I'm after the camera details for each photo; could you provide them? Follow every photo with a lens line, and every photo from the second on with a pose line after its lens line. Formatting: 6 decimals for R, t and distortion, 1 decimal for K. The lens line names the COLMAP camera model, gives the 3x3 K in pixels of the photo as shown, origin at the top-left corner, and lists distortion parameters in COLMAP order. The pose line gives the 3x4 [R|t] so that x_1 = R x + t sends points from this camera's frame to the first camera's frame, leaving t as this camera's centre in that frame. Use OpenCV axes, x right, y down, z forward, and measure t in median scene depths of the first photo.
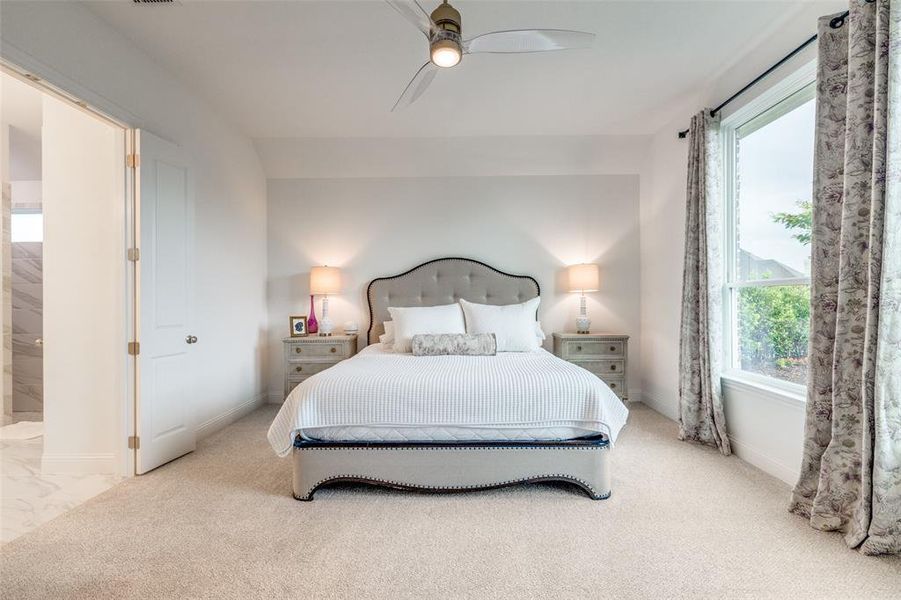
lens RADIAL K [[376.4, 0, 451.5], [0, 376.4, 298.1], [0, 0, 1]] dist [0.004284, -0.001113]
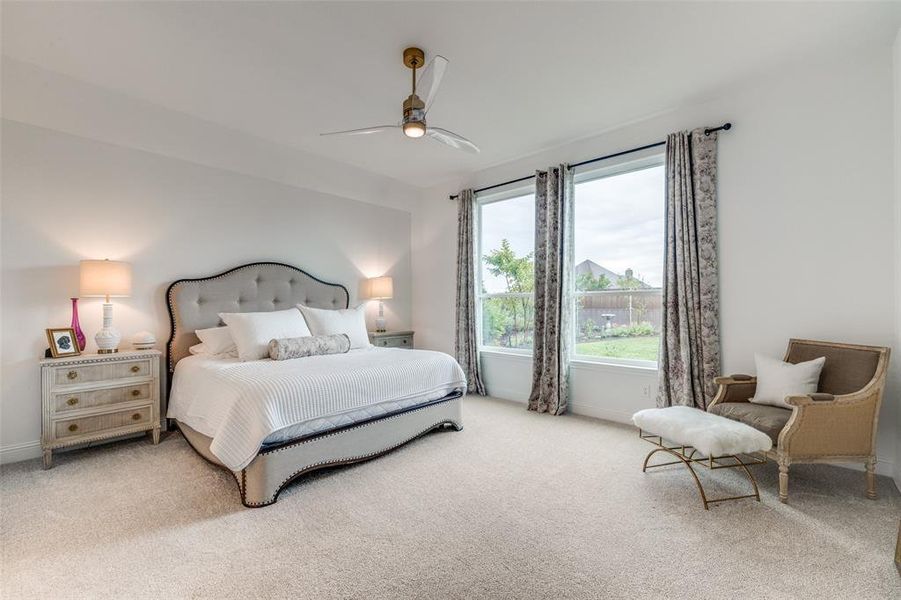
lens RADIAL K [[376.4, 0, 452.9], [0, 376.4, 304.9], [0, 0, 1]] dist [0.004284, -0.001113]
pose [[0.660814, 0.001935, 0.750547, -0.600710], [-0.002362, 0.999997, -0.000499, 0.005006], [-0.750546, -0.001442, 0.660817, -0.017518]]
